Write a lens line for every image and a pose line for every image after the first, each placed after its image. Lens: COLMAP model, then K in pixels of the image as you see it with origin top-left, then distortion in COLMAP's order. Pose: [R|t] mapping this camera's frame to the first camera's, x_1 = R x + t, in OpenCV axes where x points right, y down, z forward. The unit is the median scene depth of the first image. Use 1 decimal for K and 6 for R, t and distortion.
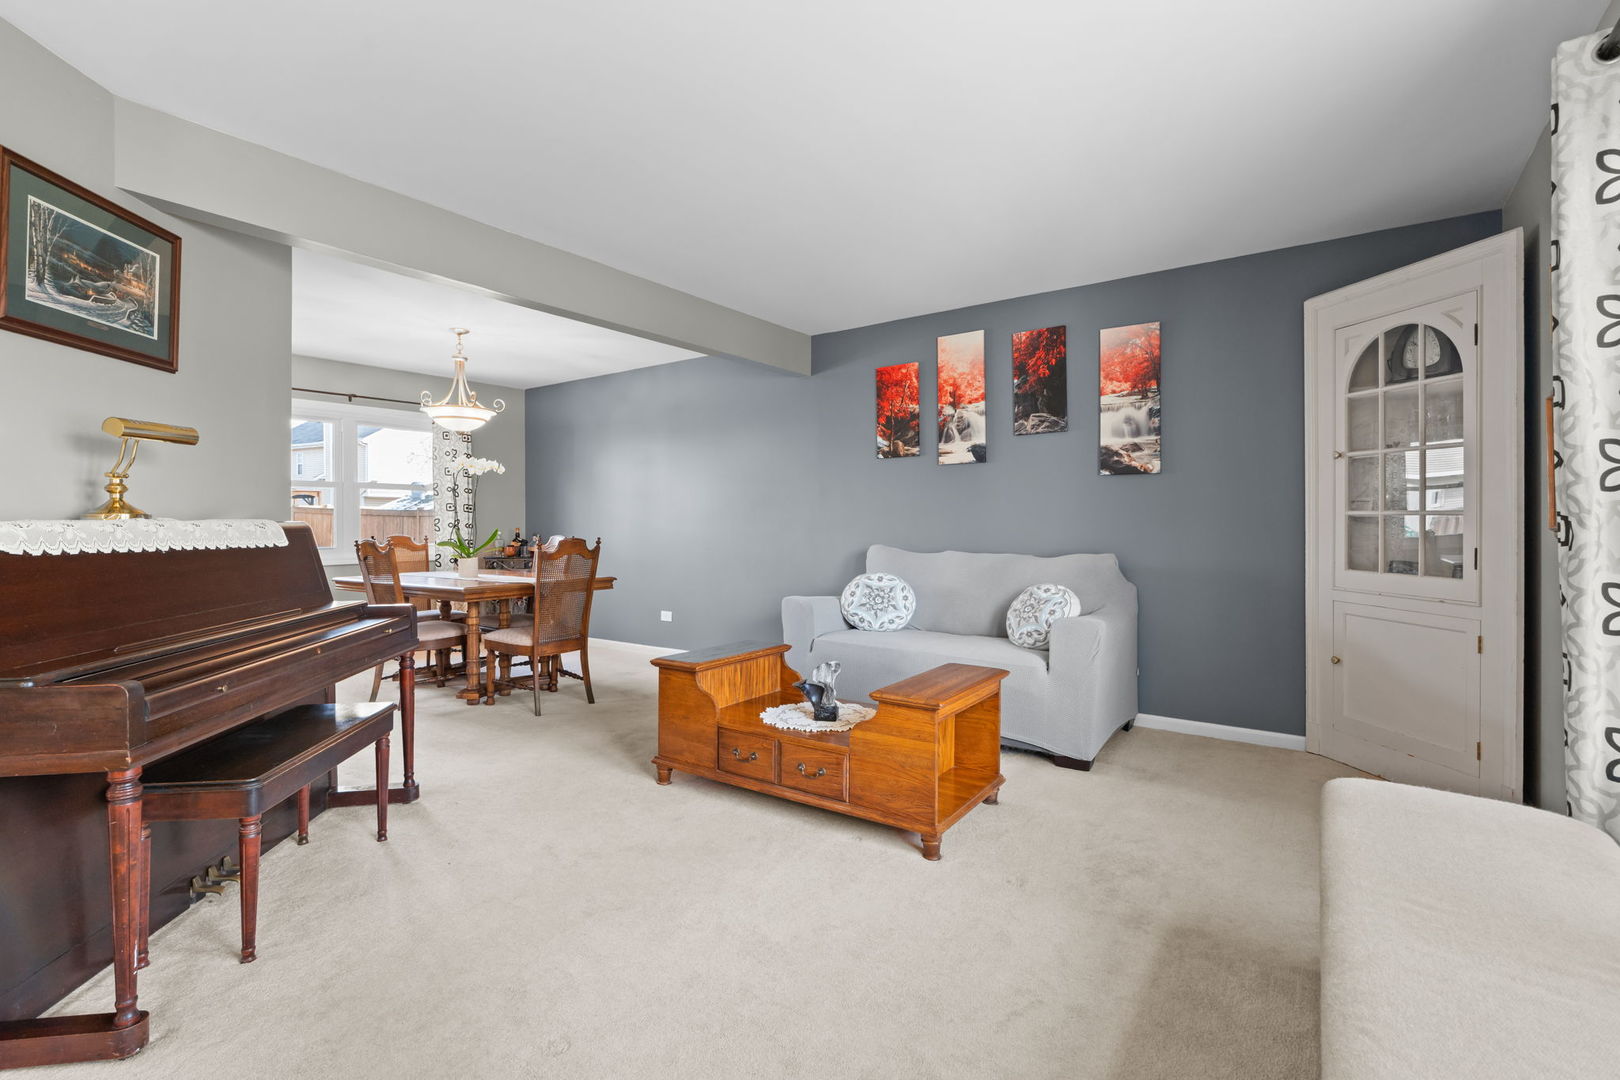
lens RADIAL K [[727.4, 0, 812.5], [0, 727.4, 514.6], [0, 0, 1]] dist [0.000031, -0.000002]
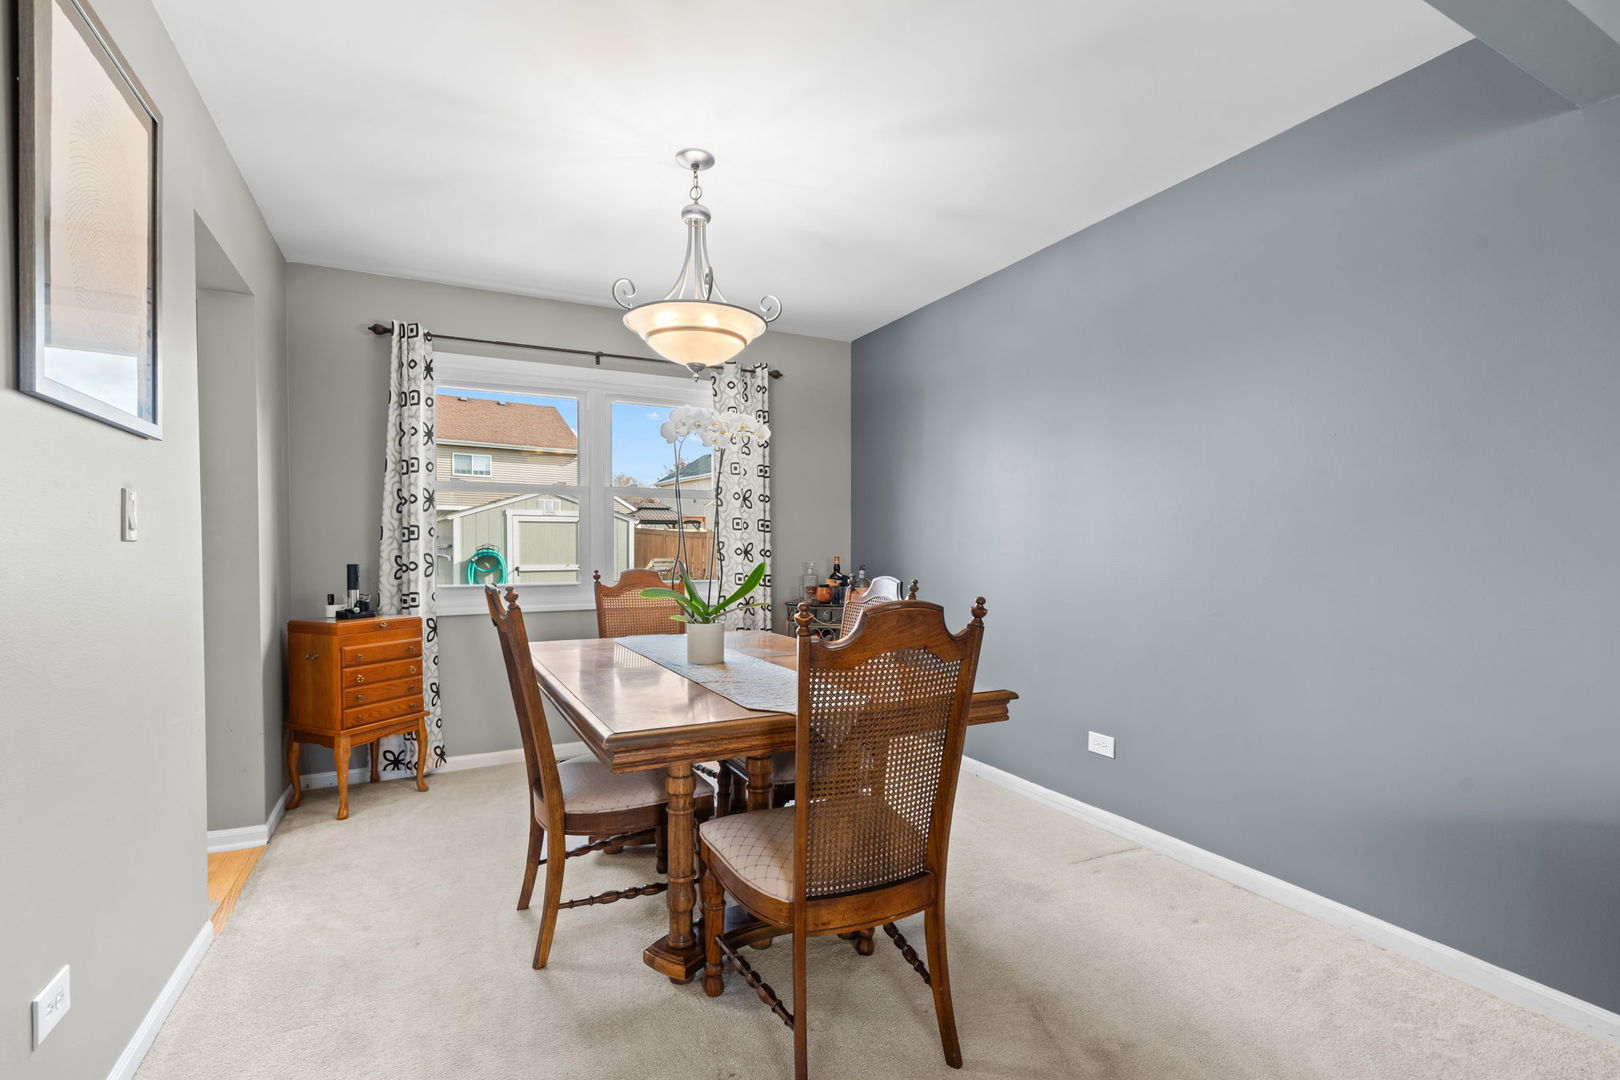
lens RADIAL K [[726.0, 0, 810.0], [0, 726.0, 540.0], [0, 0, 1]] dist [-0.000041, 0.000017]
pose [[0.887108, 0.004883, -0.461536, -0.153967], [-0.004783, 0.999988, 0.001385, 0.003118], [0.461537, 0.000979, 0.887121, 0.490608]]
